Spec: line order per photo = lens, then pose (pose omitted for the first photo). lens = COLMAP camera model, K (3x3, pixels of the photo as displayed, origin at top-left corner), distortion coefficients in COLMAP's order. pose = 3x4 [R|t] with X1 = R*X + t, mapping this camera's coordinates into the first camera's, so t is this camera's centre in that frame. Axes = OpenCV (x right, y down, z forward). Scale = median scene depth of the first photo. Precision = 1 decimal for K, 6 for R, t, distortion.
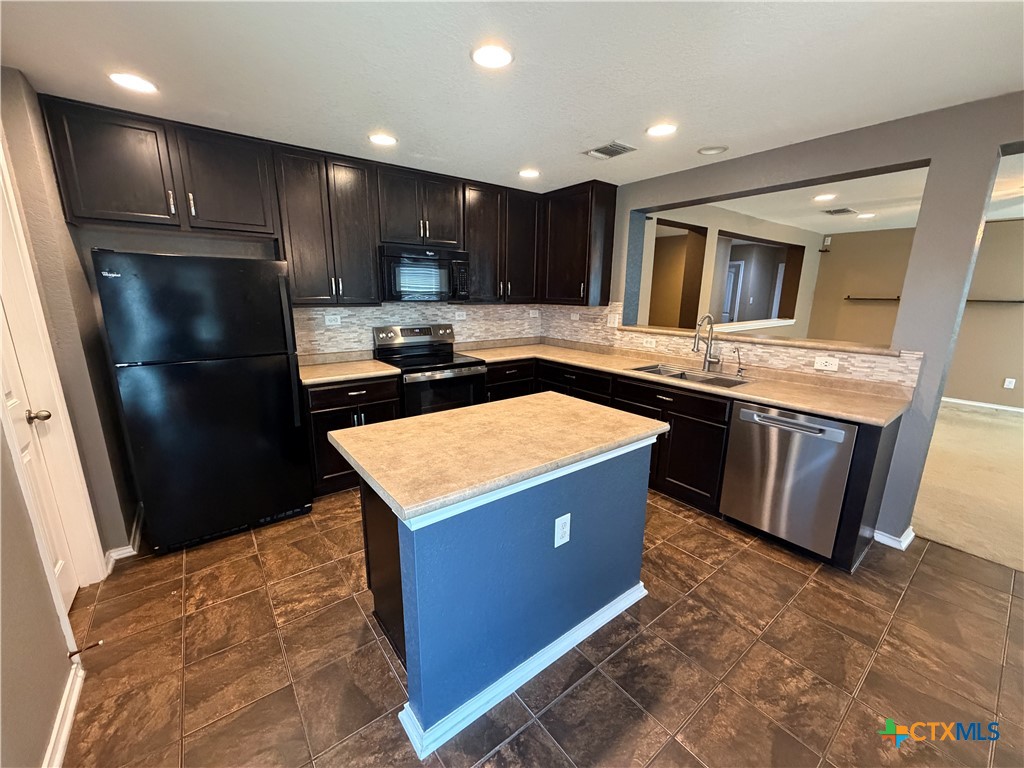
lens RADIAL K [[410.9, 0, 508.3], [0, 410.9, 385.5], [0, 0, 1]] dist [0.002173, 0.000109]
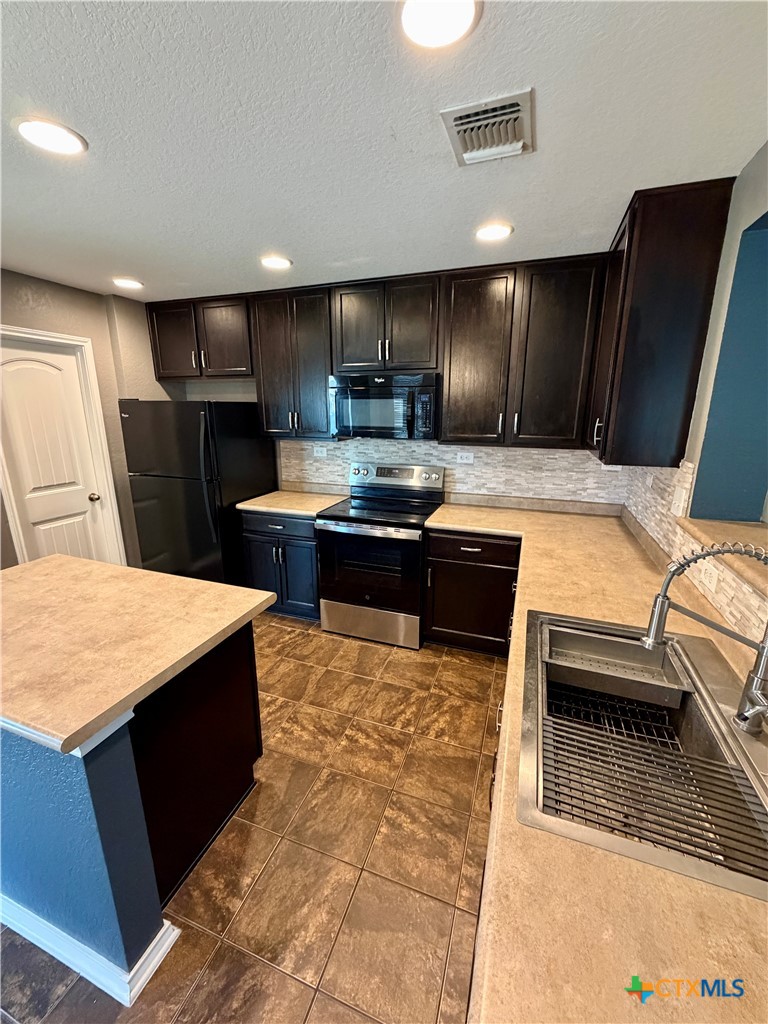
lens RADIAL K [[410.9, 0, 381.8], [0, 410.9, 510.4], [0, 0, 1]] dist [0.002173, 0.000109]
pose [[0.534494, 0.200751, -0.820984, 0.536642], [-0.183704, 0.975752, 0.118997, -0.170858], [0.824966, 0.087215, 0.558413, 0.582978]]
